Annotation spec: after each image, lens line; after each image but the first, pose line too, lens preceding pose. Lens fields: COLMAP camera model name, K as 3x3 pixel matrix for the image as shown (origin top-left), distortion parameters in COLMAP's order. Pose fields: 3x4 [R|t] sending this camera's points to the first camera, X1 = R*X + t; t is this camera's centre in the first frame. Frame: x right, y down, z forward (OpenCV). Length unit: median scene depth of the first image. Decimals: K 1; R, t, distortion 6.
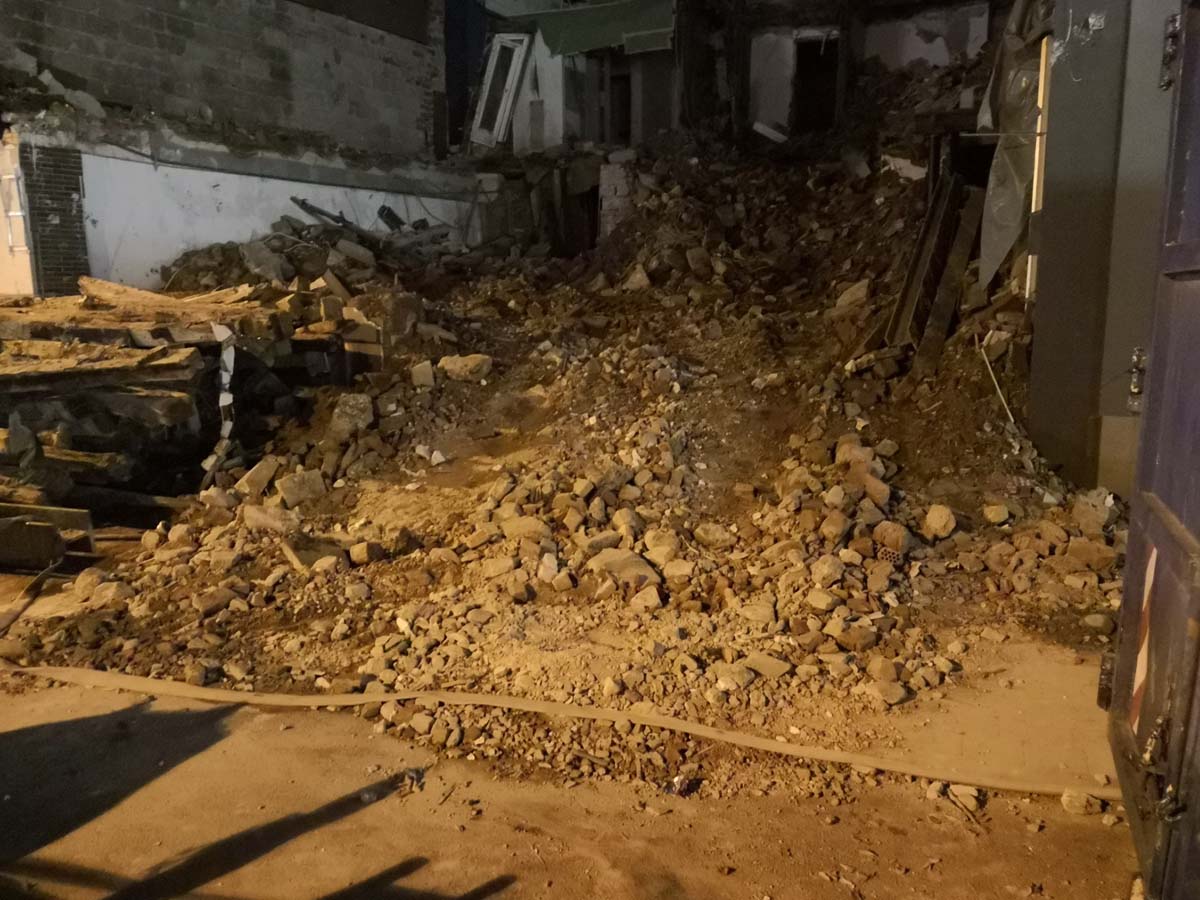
lens RADIAL K [[983.1, 0, 600.3], [0, 983.1, 457.2], [0, 0, 1]] dist [0.102335, -0.167062]
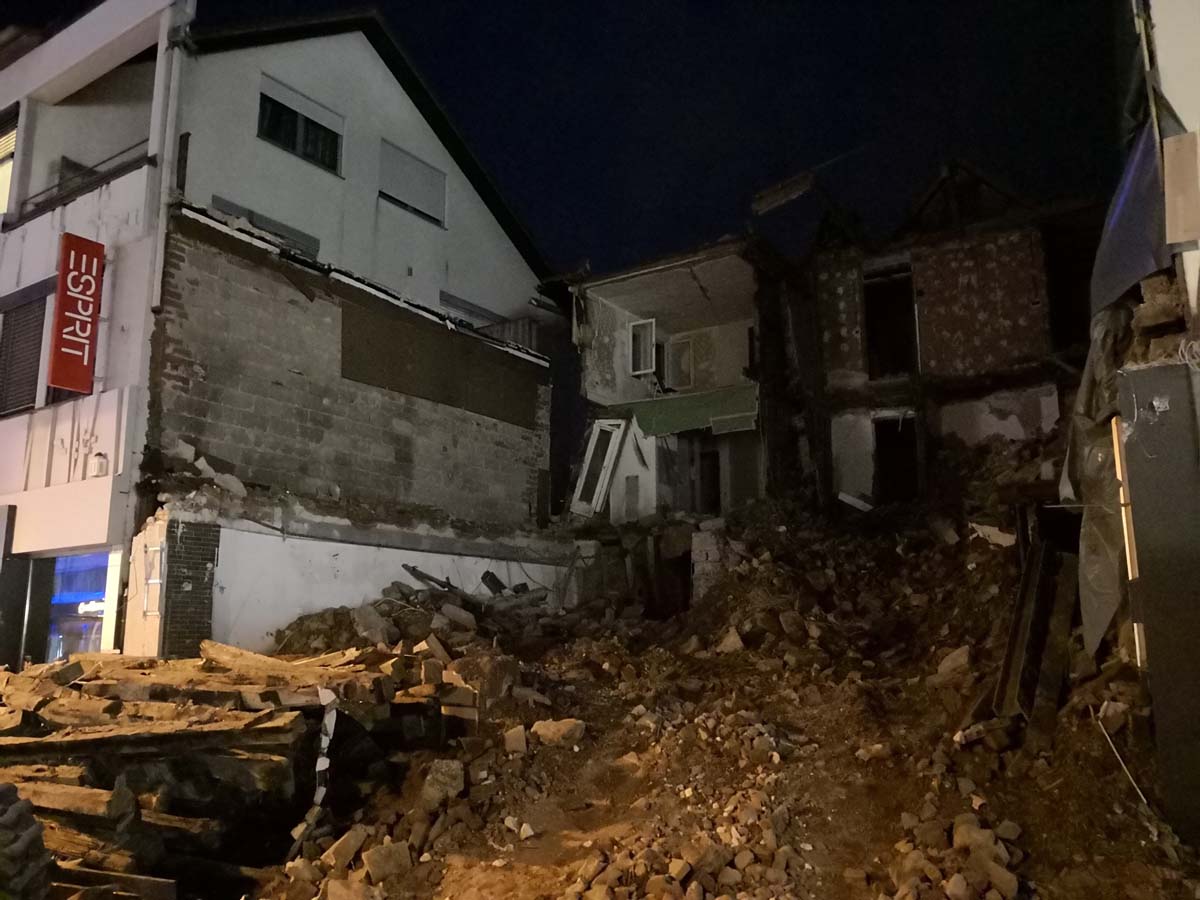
lens RADIAL K [[987.0, 0, 592.5], [0, 987.0, 451.7], [0, 0, 1]] dist [0.041377, -0.067408]
pose [[0.994849, -0.016763, -0.099969, 0.001024], [-0.019886, 0.934791, -0.354640, -0.002590], [0.099395, 0.354802, 0.929643, -0.017816]]
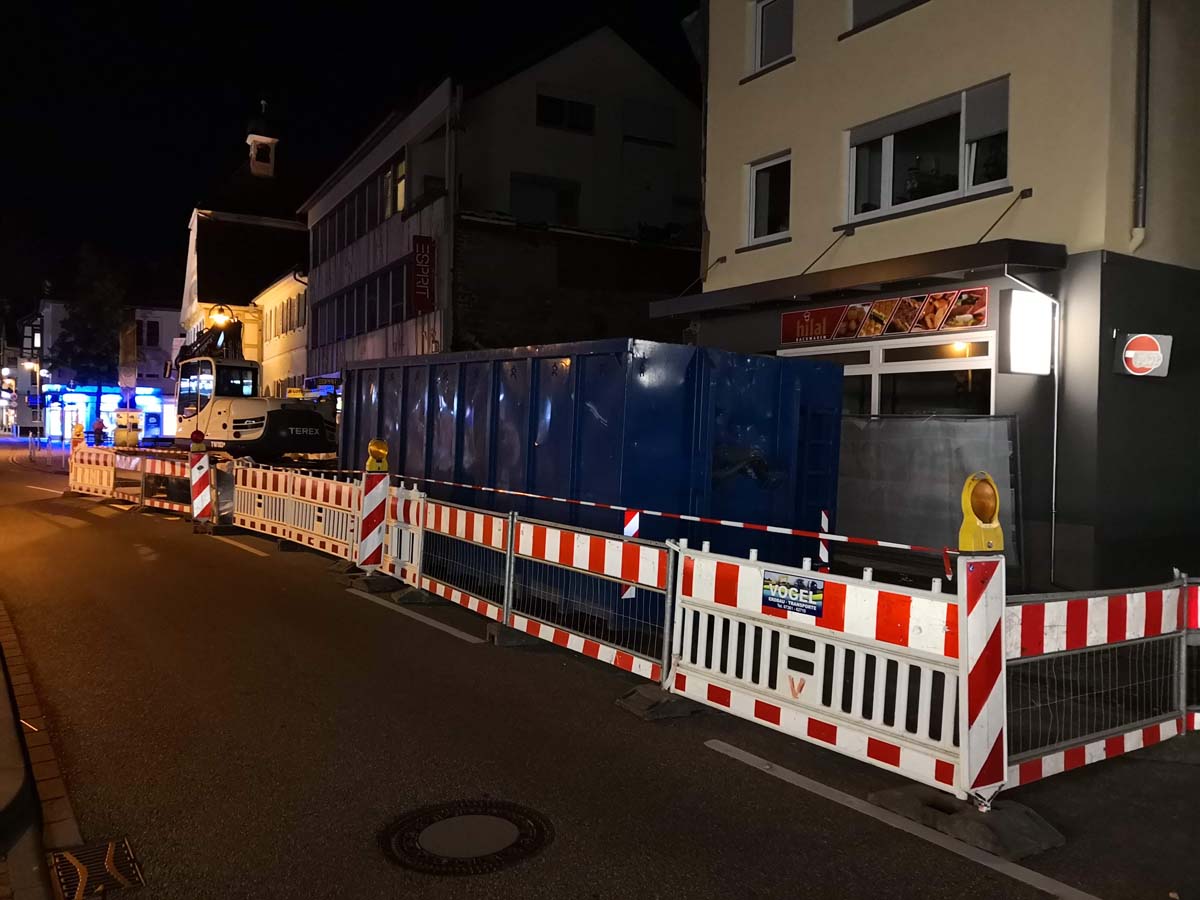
lens RADIAL K [[987.0, 0, 592.5], [0, 987.0, 451.7], [0, 0, 1]] dist [0.041377, -0.067408]
pose [[0.829733, 0.031590, -0.557266, 1.647572], [-0.115658, 0.986459, -0.116287, 0.192757], [0.546046, 0.160939, 0.822151, -1.236352]]
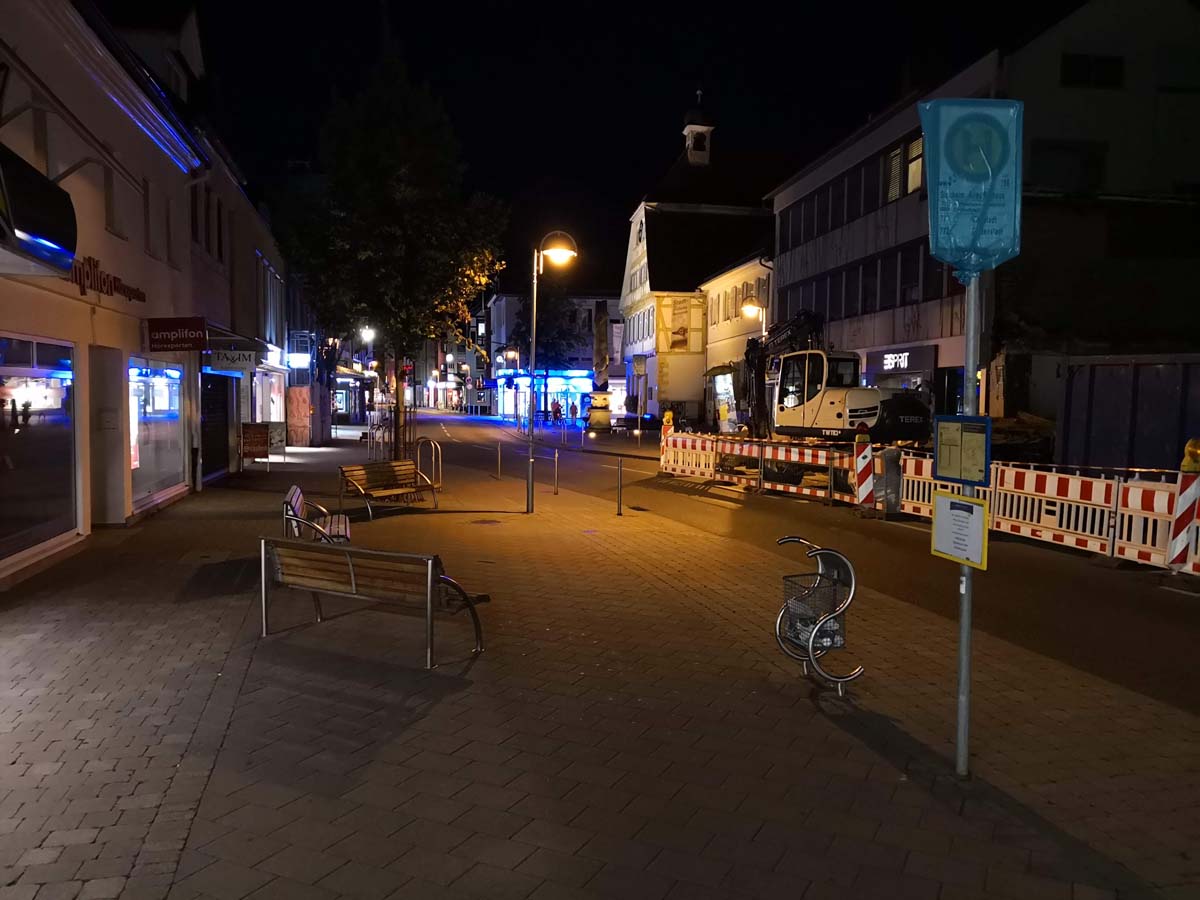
lens RADIAL K [[983.1, 0, 600.3], [0, 983.1, 457.2], [0, 0, 1]] dist [0.102335, -0.167062]
pose [[0.592788, 0.057251, -0.803321, 1.206151], [-0.146921, 0.988419, -0.037974, 0.255075], [0.791844, 0.140536, 0.594334, -1.801733]]
